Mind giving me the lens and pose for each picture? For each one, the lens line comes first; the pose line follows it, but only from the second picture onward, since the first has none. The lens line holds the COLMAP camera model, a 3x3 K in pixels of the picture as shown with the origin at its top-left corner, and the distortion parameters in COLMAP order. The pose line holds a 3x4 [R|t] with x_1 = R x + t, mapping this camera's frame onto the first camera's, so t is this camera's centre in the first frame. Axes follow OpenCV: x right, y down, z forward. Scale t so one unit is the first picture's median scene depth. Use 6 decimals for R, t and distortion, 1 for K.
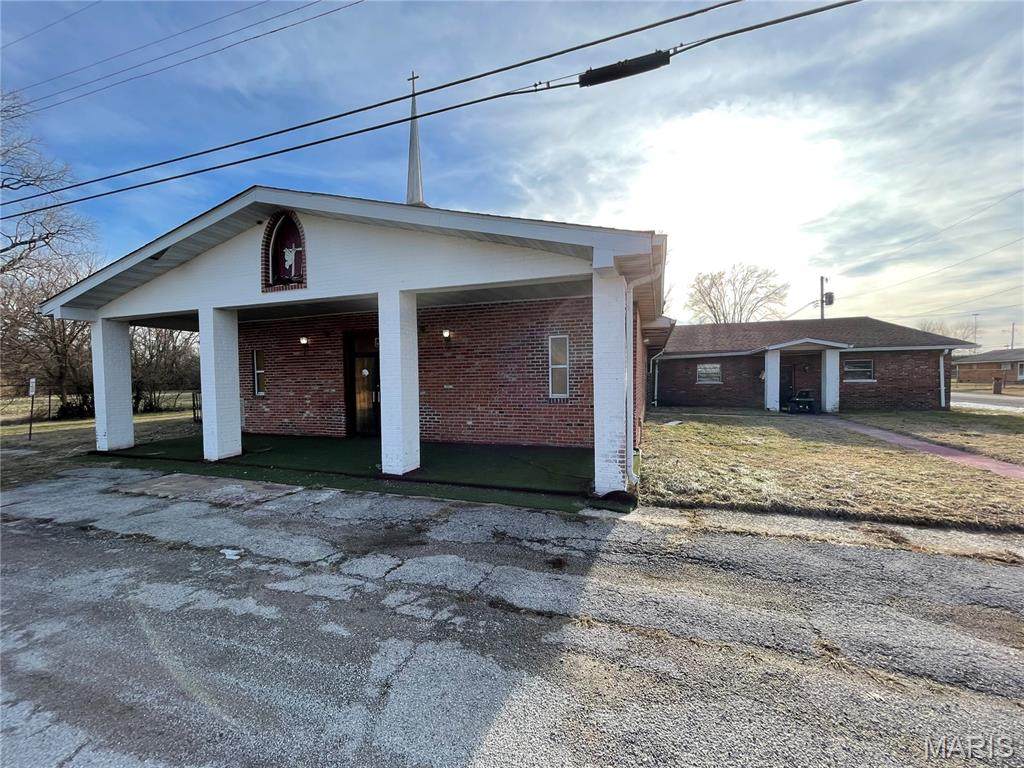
lens RADIAL K [[410.5, 0, 518.1], [0, 410.5, 400.5], [0, 0, 1]] dist [-0.000328, -0.000274]
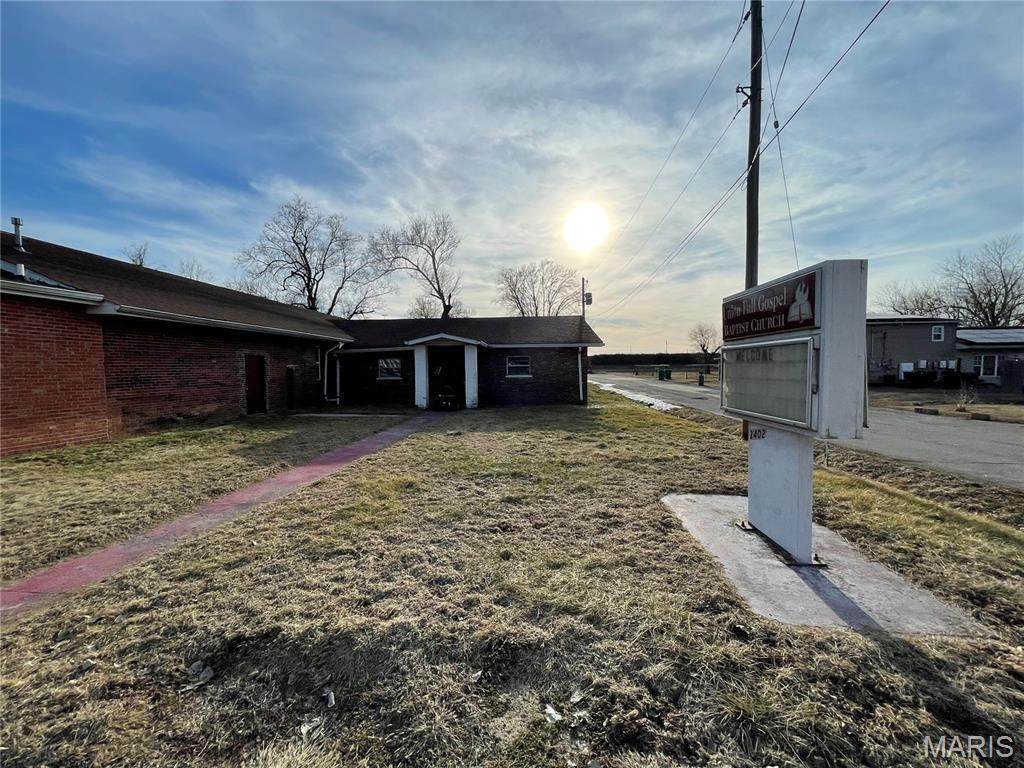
lens RADIAL K [[410.5, 0, 510.4], [0, 410.5, 405.2], [0, 0, 1]] dist [-0.000328, -0.000274]
pose [[0.964602, -0.022849, 0.262720, 0.486963], [0.014831, 0.999363, 0.032464, -0.008168], [-0.263294, -0.027418, 0.964326, 0.003203]]
